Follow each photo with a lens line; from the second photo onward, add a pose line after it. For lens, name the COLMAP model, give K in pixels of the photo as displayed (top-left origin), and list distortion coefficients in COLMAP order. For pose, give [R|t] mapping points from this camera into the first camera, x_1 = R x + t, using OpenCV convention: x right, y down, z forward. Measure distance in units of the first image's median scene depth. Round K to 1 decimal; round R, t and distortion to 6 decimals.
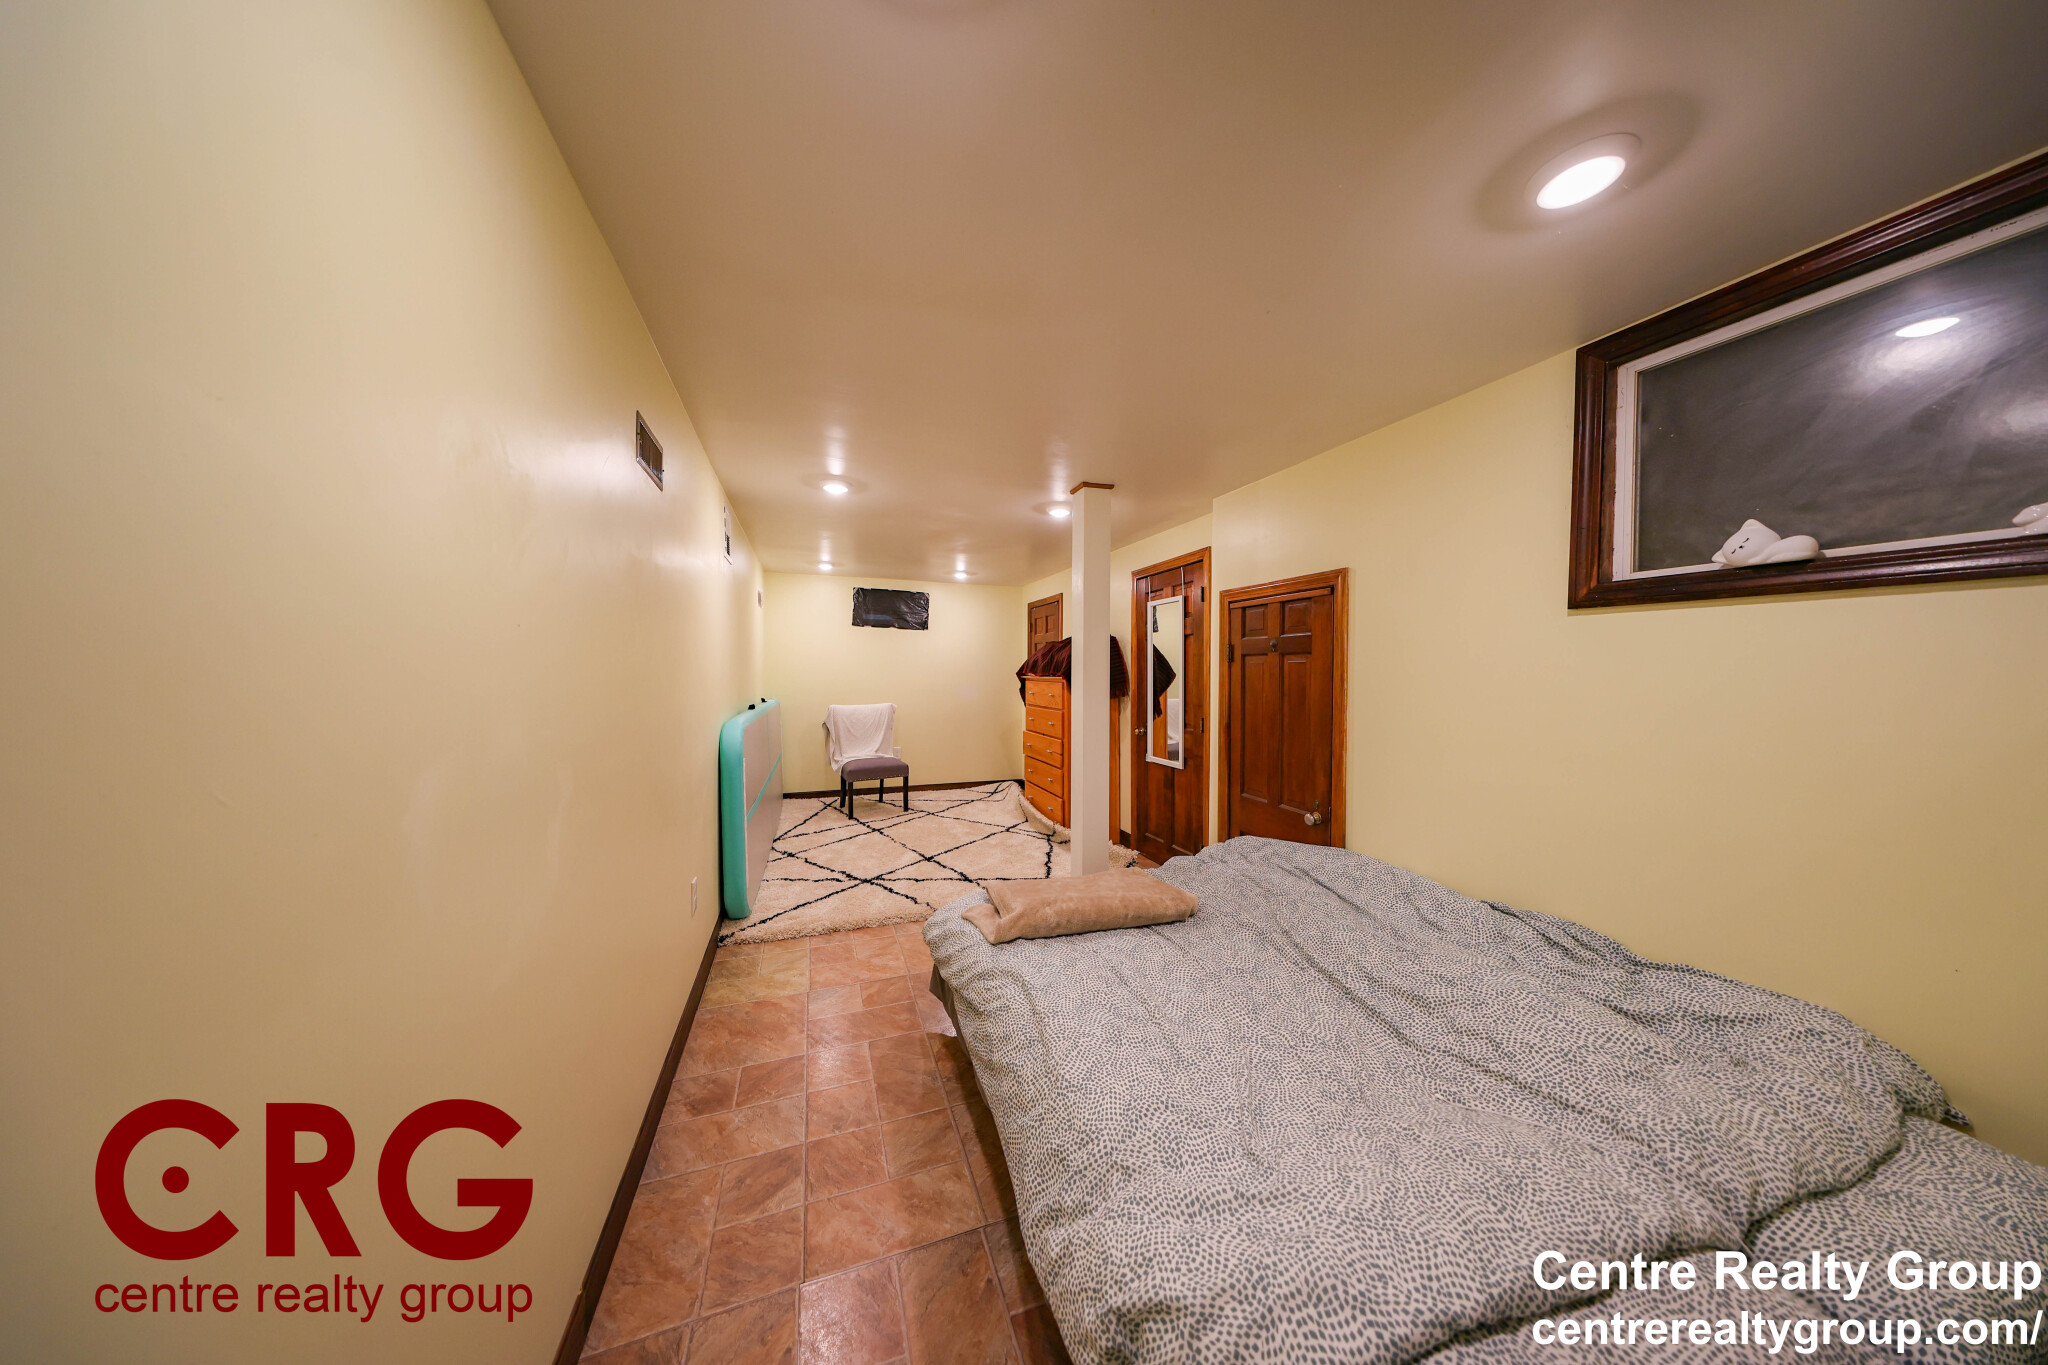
lens RADIAL K [[590.3, 0, 1024.7], [0, 590.3, 681.9], [0, 0, 1]] dist [0.001130, 0.000068]
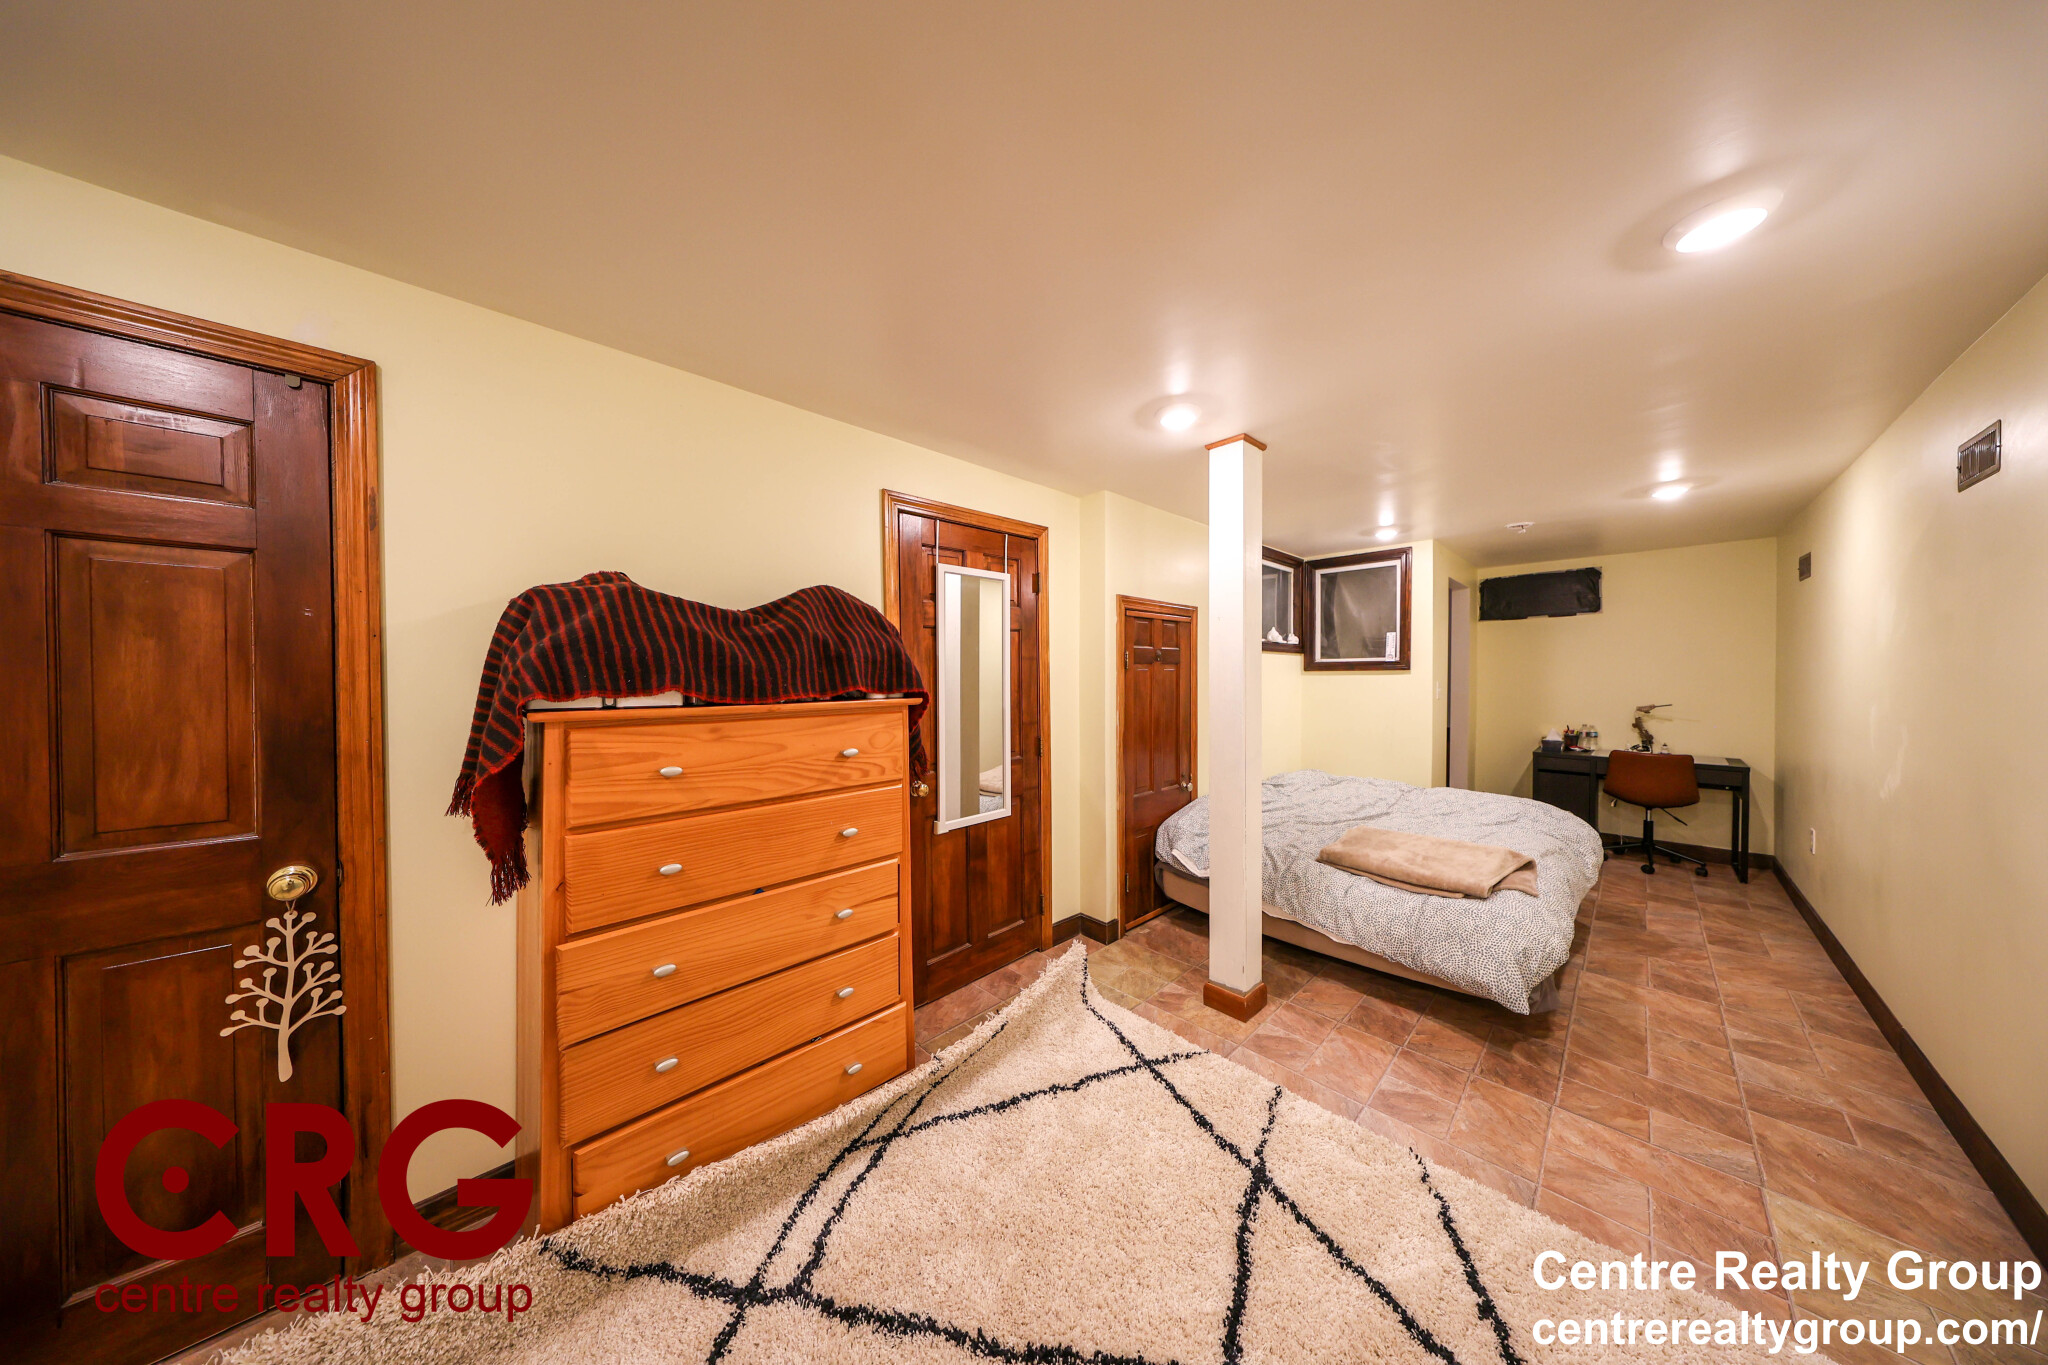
lens RADIAL K [[590.3, 0, 1023.9], [0, 590.3, 674.6], [0, 0, 1]] dist [0.001130, 0.000068]
pose [[-0.411865, -0.004354, 0.911234, -0.402965], [0.016507, 0.999789, 0.012239, -0.032484], [-0.911095, 0.020083, -0.411707, 1.296077]]
